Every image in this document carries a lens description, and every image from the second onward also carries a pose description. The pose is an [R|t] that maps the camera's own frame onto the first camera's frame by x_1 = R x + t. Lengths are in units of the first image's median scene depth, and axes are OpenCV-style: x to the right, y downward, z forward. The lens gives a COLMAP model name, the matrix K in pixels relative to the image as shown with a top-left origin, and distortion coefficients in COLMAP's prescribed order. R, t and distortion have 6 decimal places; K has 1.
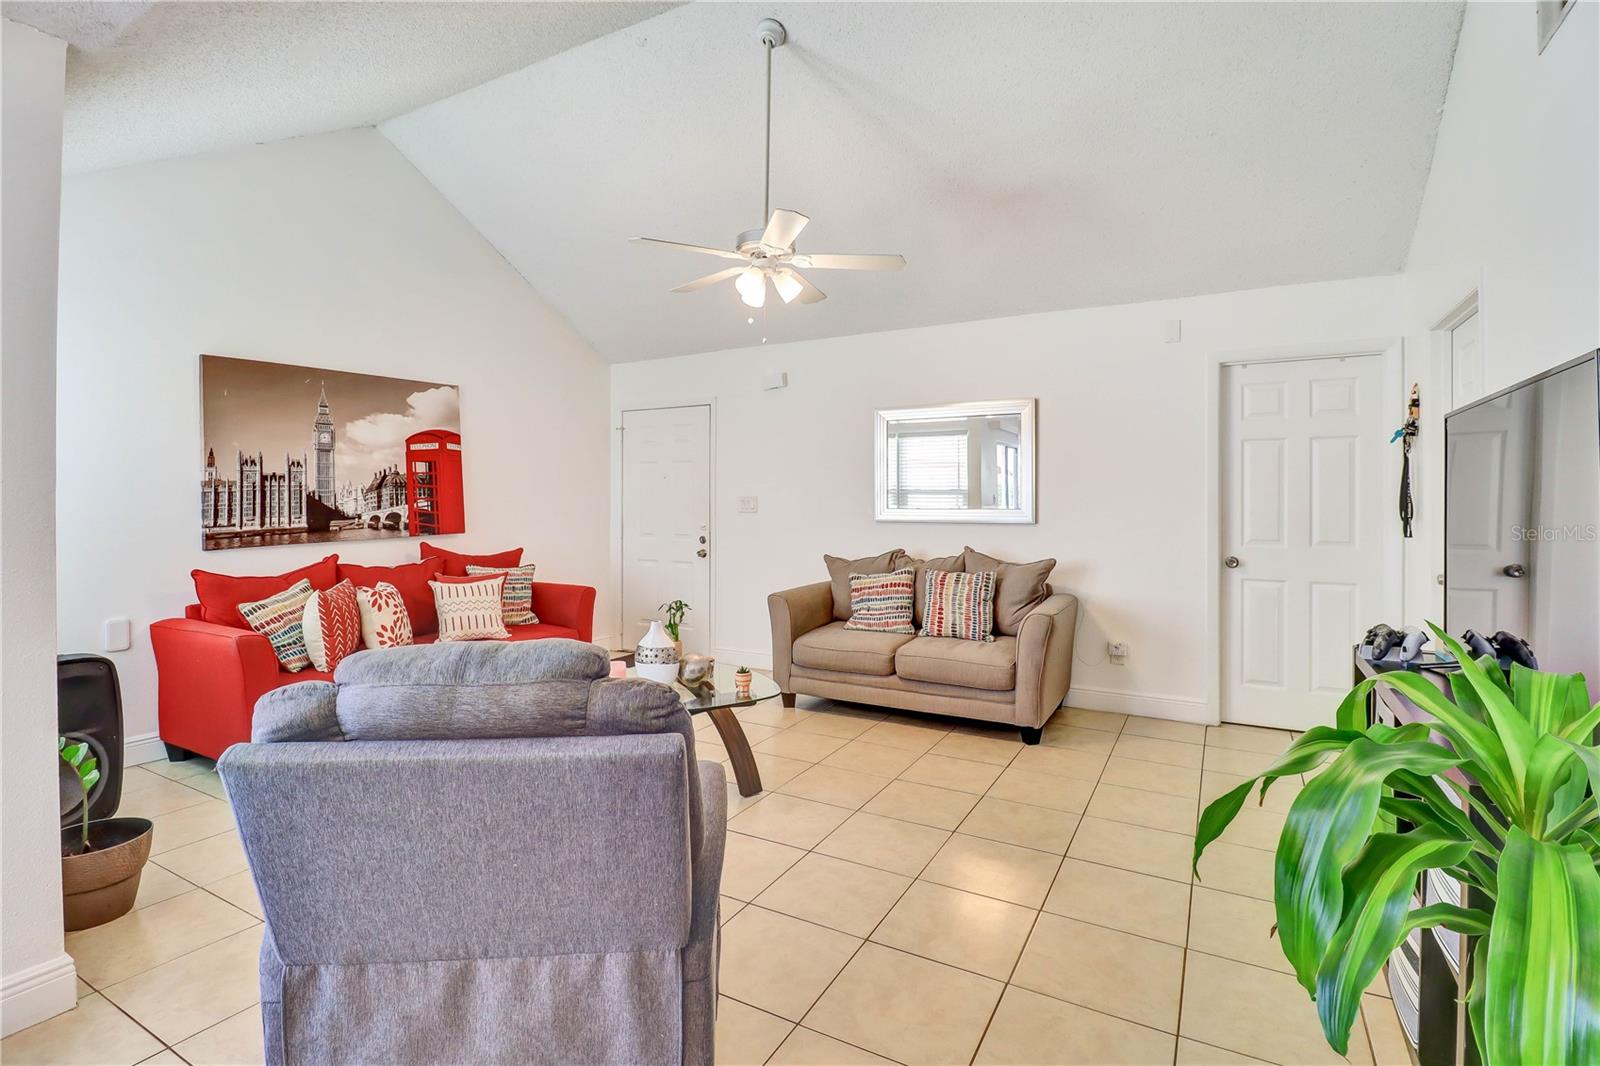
lens RADIAL K [[757.9, 0, 797.0], [0, 757.9, 500.4], [0, 0, 1]] dist [-0.006442, -0.006004]
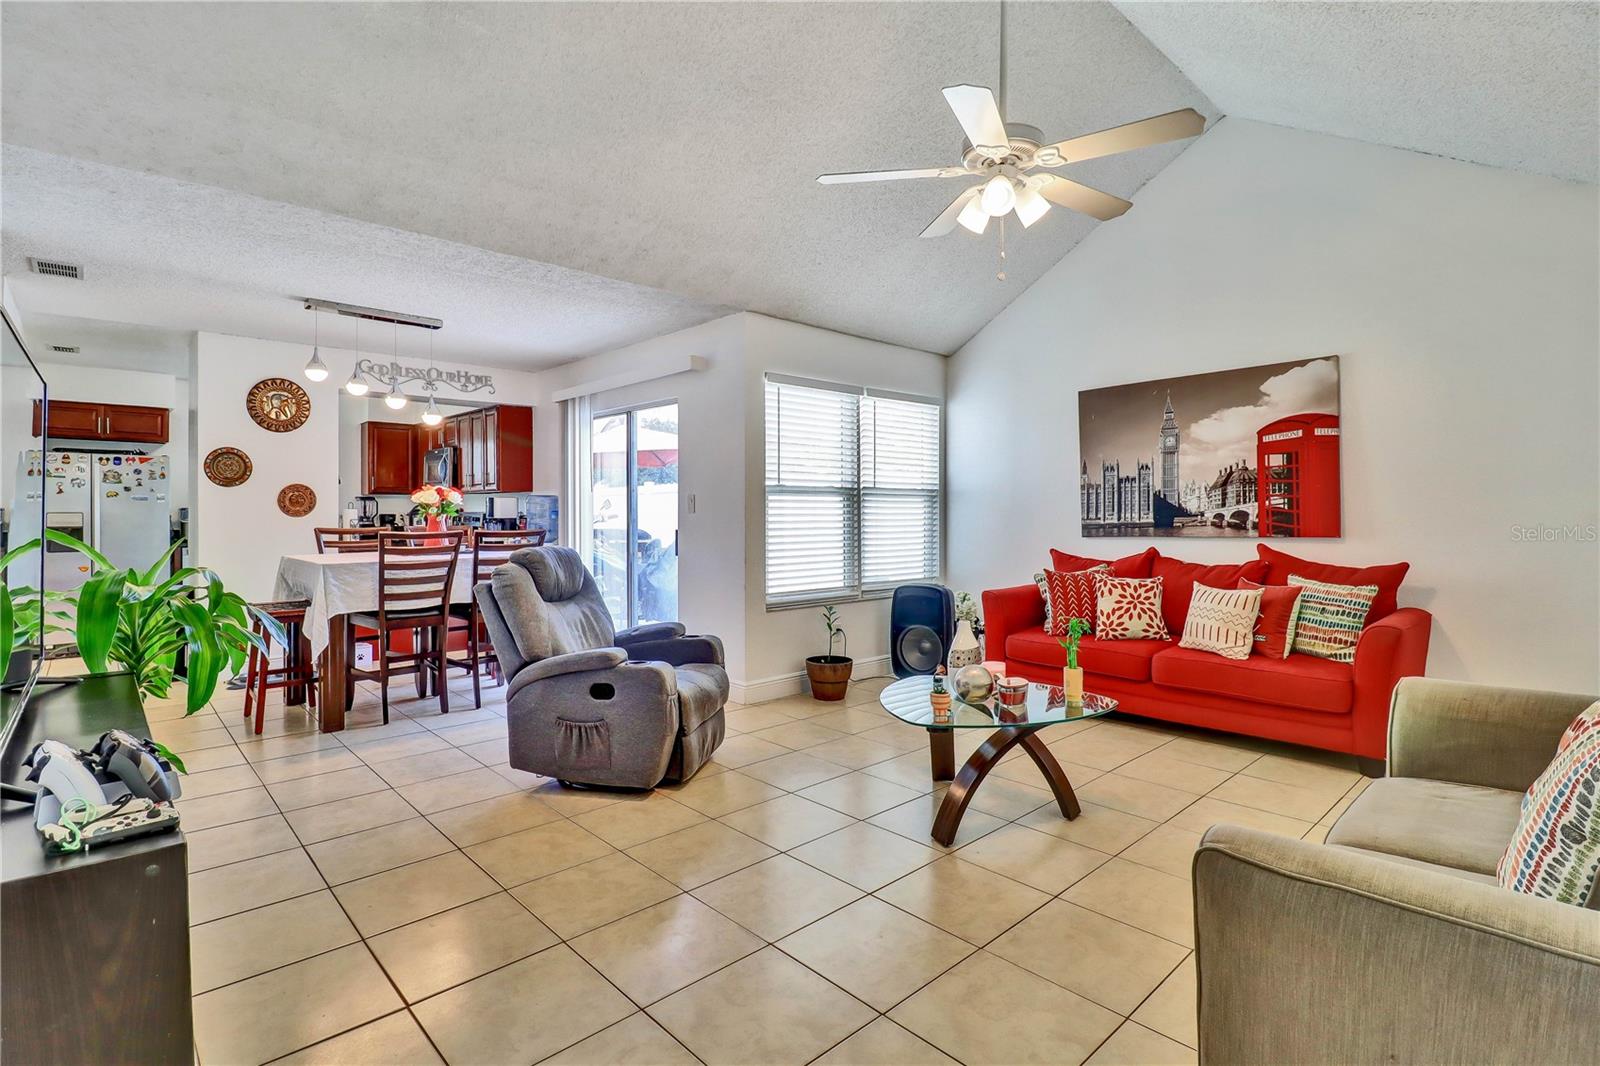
lens RADIAL K [[757.9, 0, 800.2], [0, 757.9, 514.4], [0, 0, 1]] dist [-0.006442, -0.006004]
pose [[-0.309237, 0.006290, -0.950964, 0.547133], [-0.000619, 0.999977, 0.006815, 0.014775], [0.950985, 0.002696, -0.309226, 0.781276]]
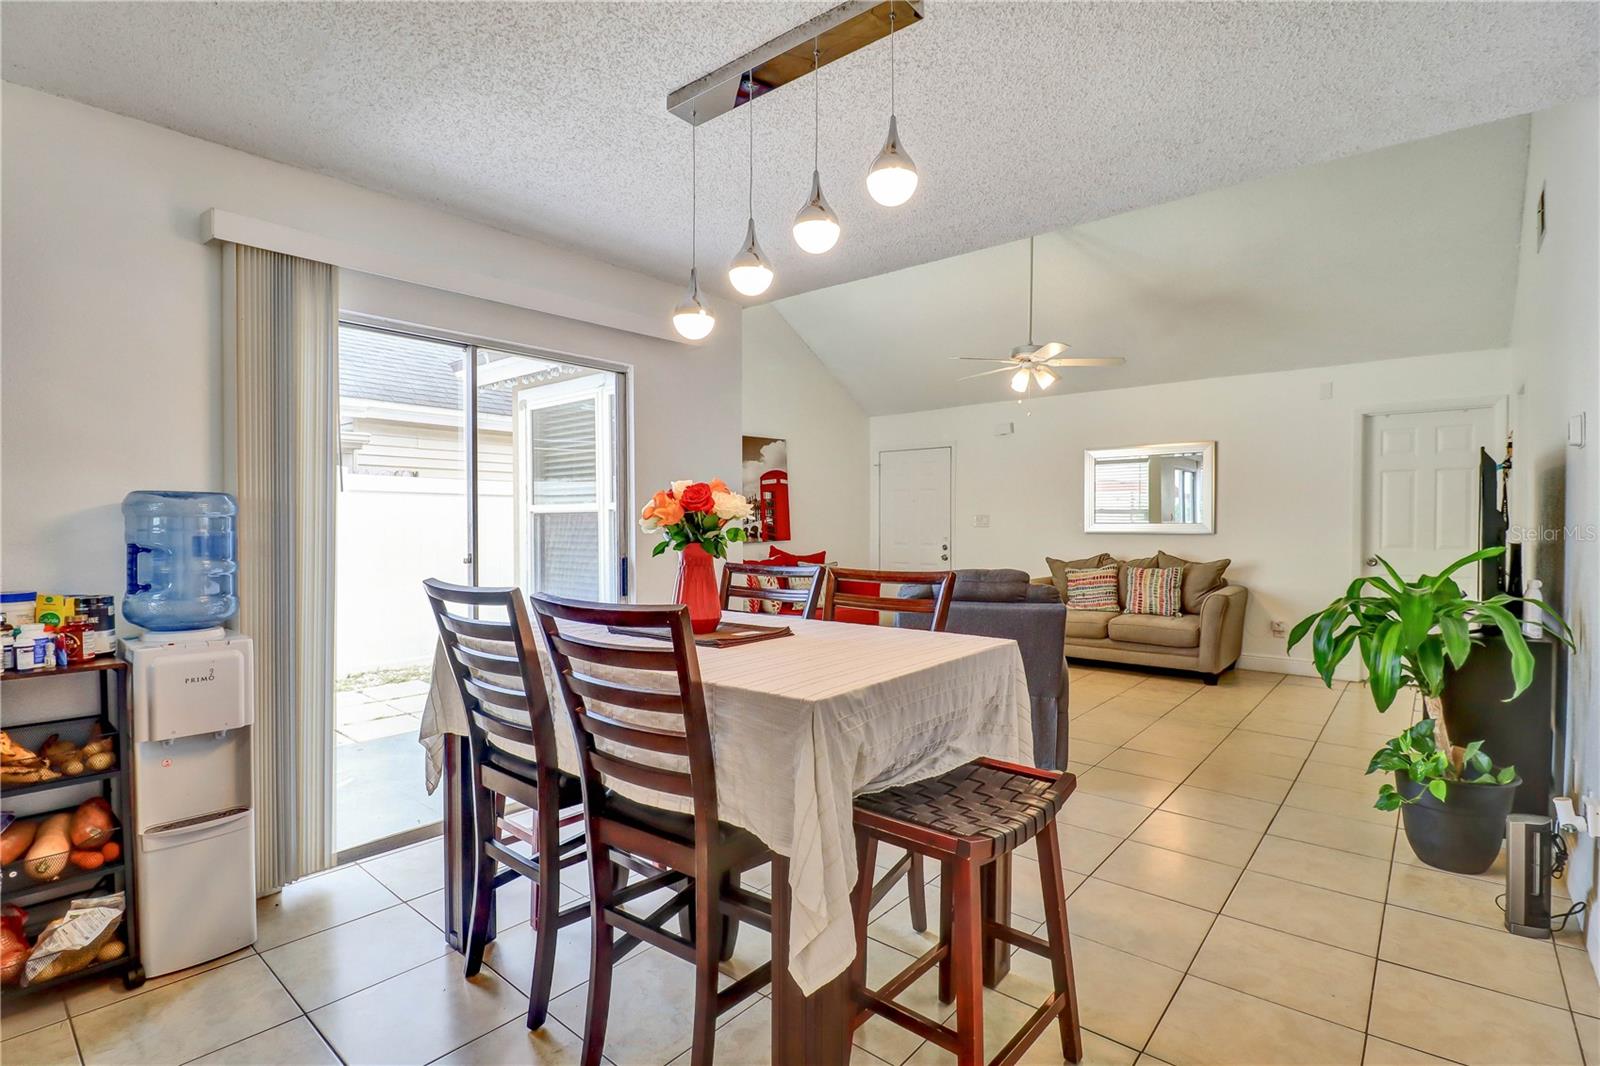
lens RADIAL K [[757.9, 0, 791.1], [0, 757.9, 534.5], [0, 0, 1]] dist [-0.006442, -0.006004]
pose [[0.980451, 0.001749, -0.196757, -0.165017], [0.001780, 0.999841, 0.017757, 0.006748], [0.196757, -0.017760, 0.980291, -0.485851]]
